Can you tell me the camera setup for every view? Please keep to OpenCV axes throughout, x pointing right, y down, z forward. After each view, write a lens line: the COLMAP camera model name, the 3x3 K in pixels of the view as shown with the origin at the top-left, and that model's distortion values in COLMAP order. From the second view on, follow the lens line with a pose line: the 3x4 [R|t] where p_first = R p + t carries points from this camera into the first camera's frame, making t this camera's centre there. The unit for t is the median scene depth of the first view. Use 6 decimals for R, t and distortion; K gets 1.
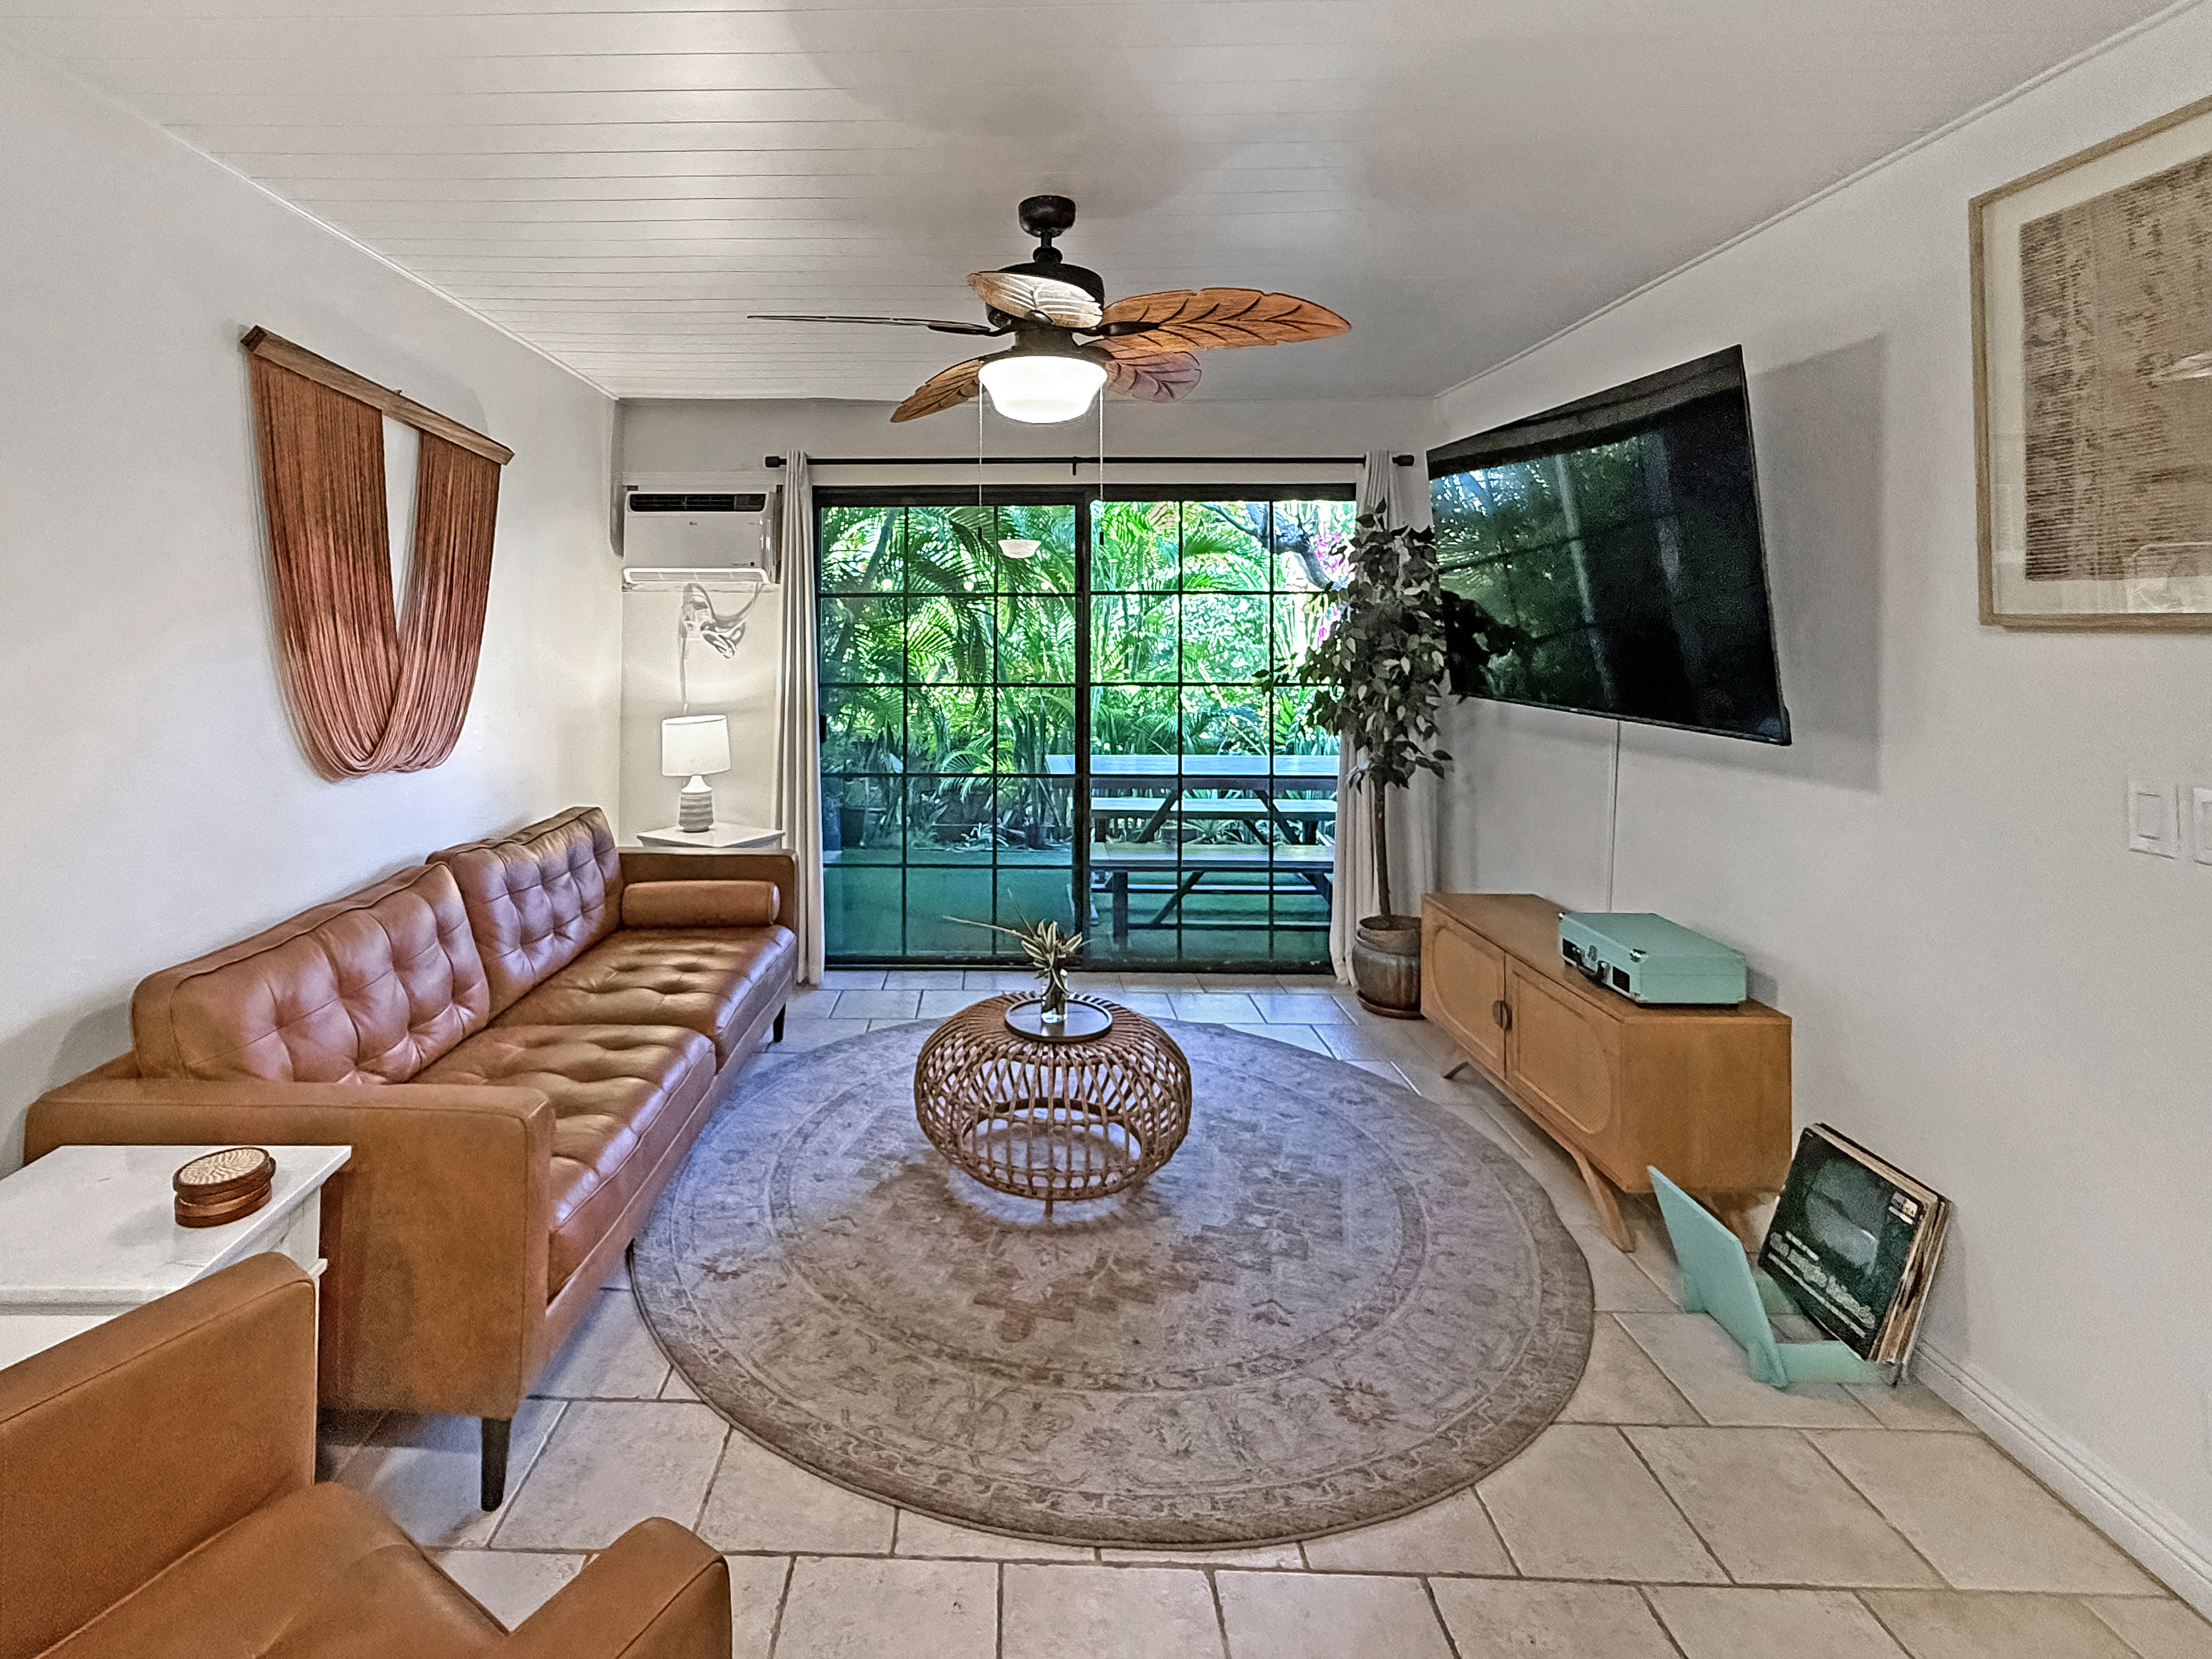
lens RADIAL K [[1024.1, 0, 982.8], [0, 1024.1, 821.0], [0, 0, 1]] dist [0.000564, 0.000509]
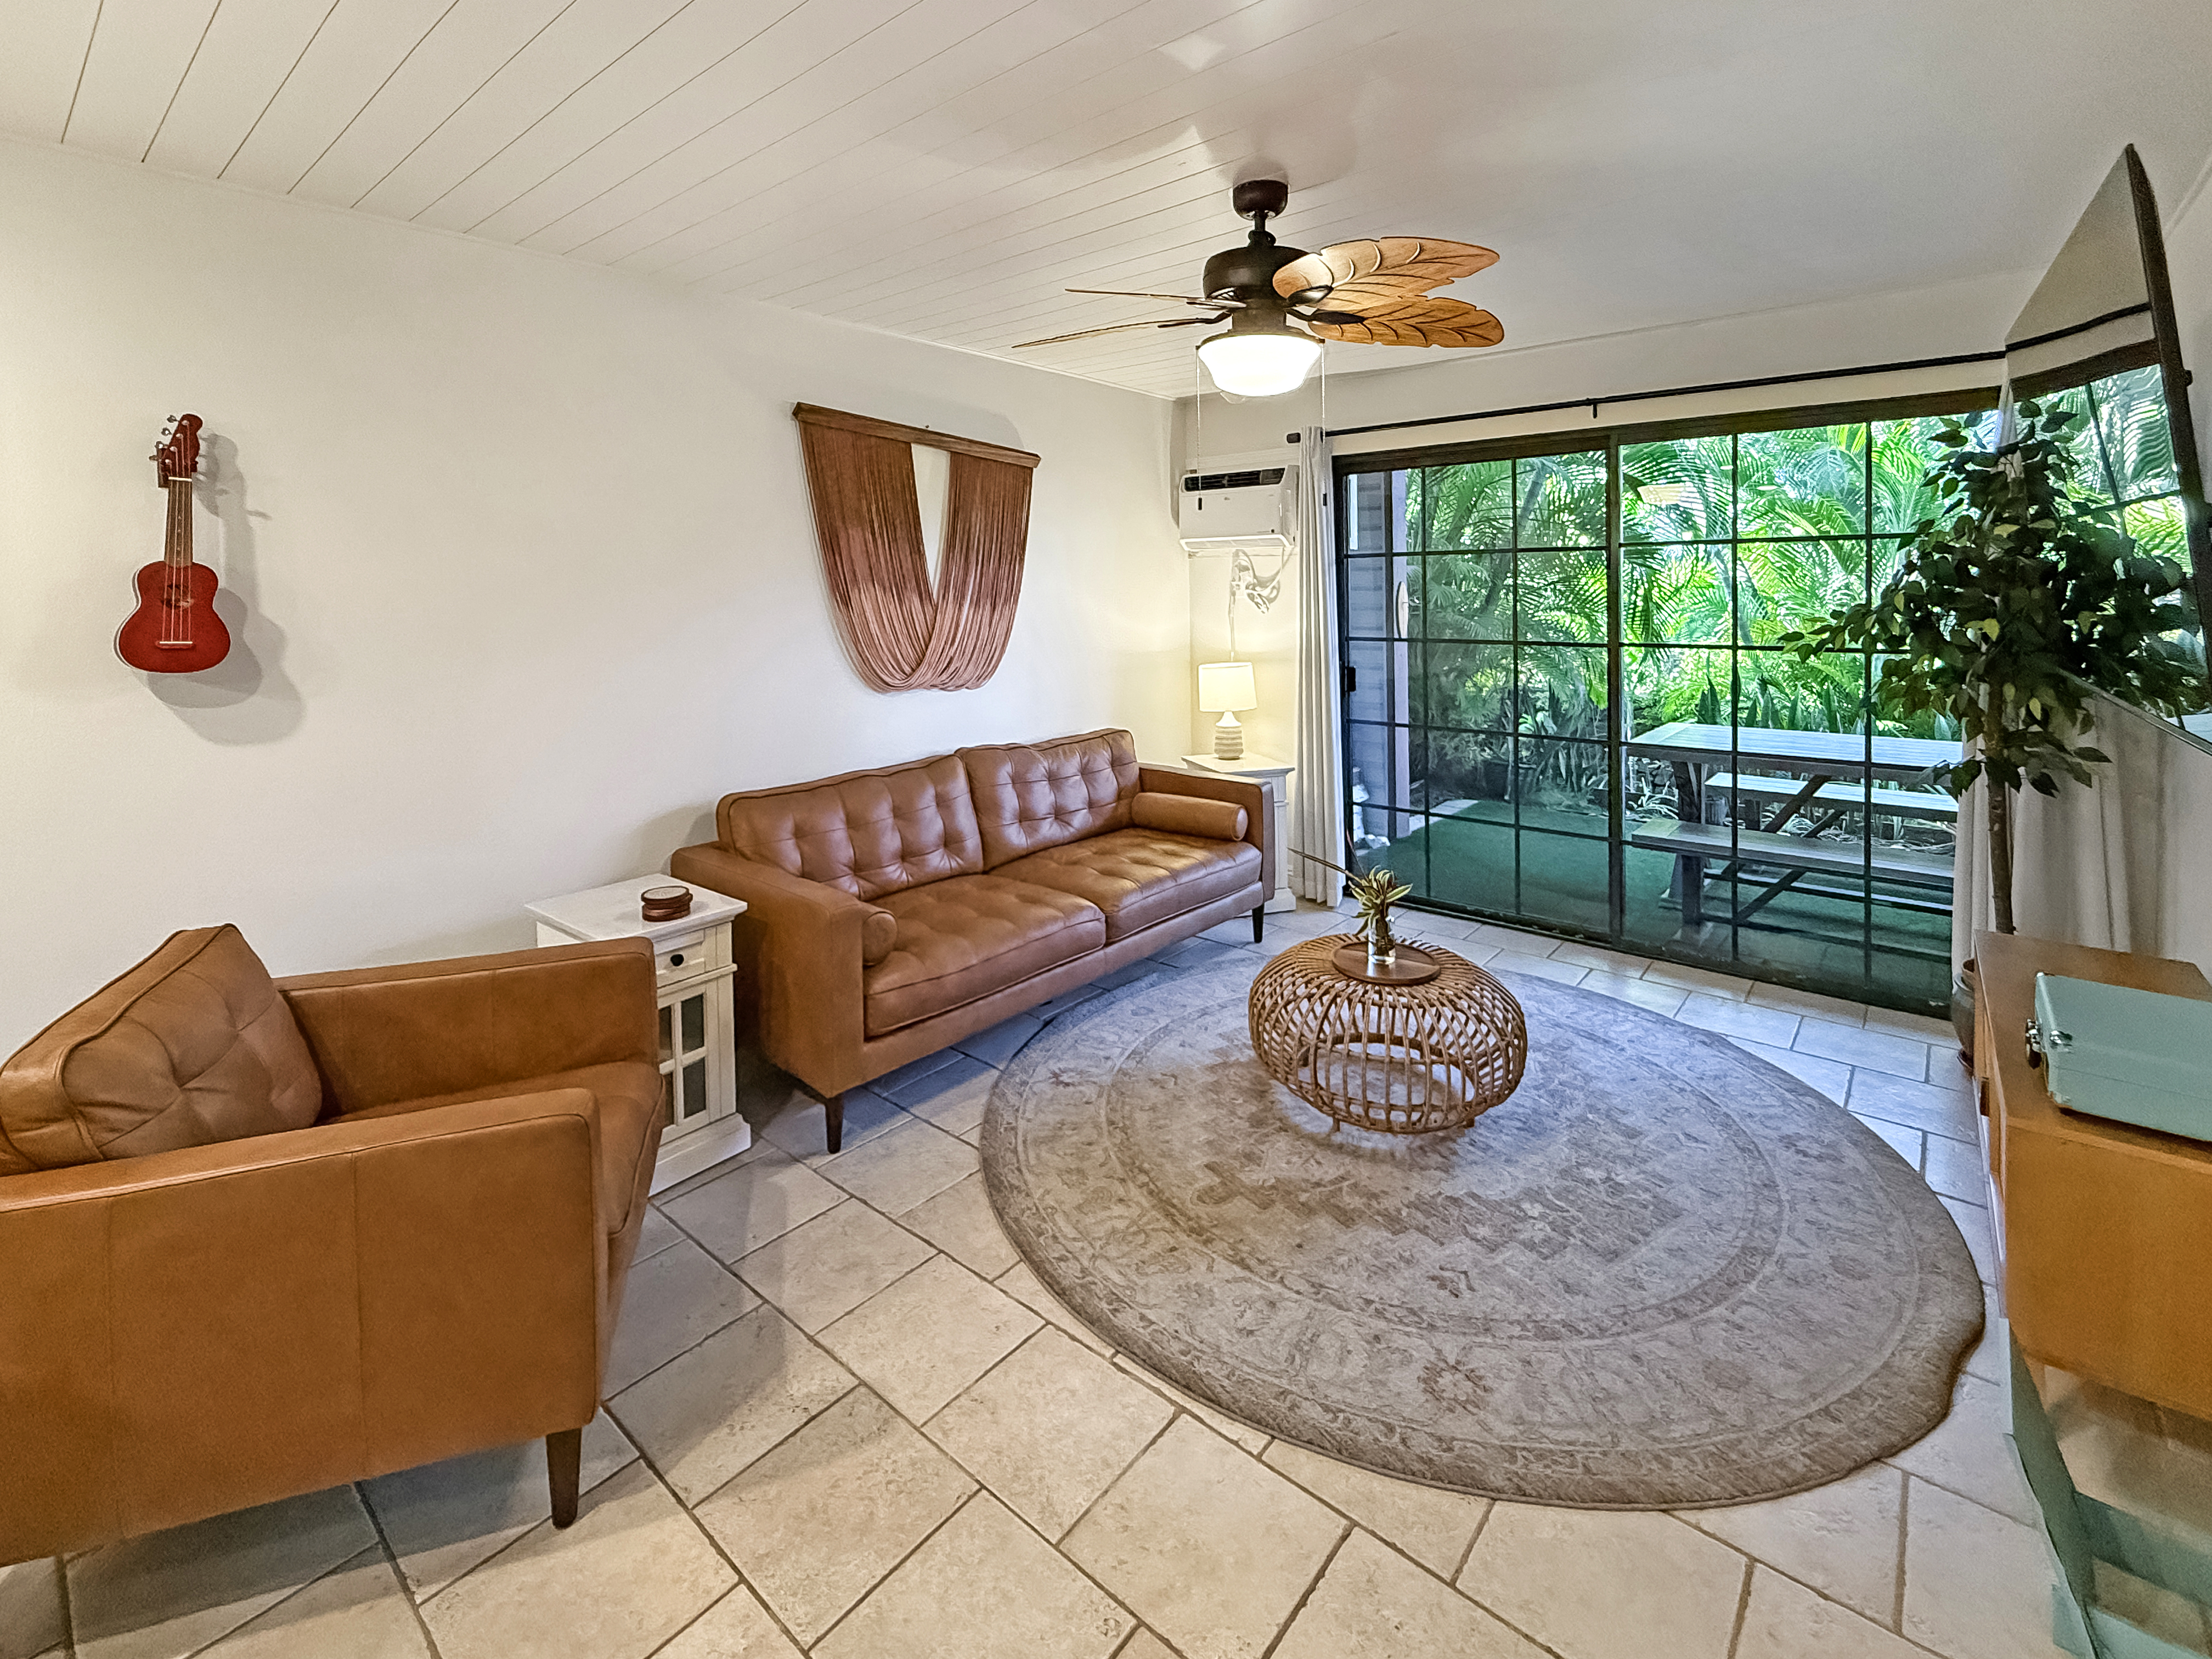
lens RADIAL K [[940.0, 0, 1154.1], [0, 940.0, 829.4], [0, 0, 1]] dist [-0.000892, -0.000177]
pose [[0.795828, 0.141196, -0.588831, 0.525854], [-0.100188, 0.989735, 0.101921, -0.020314], [0.597177, -0.022118, 0.801804, 0.100317]]
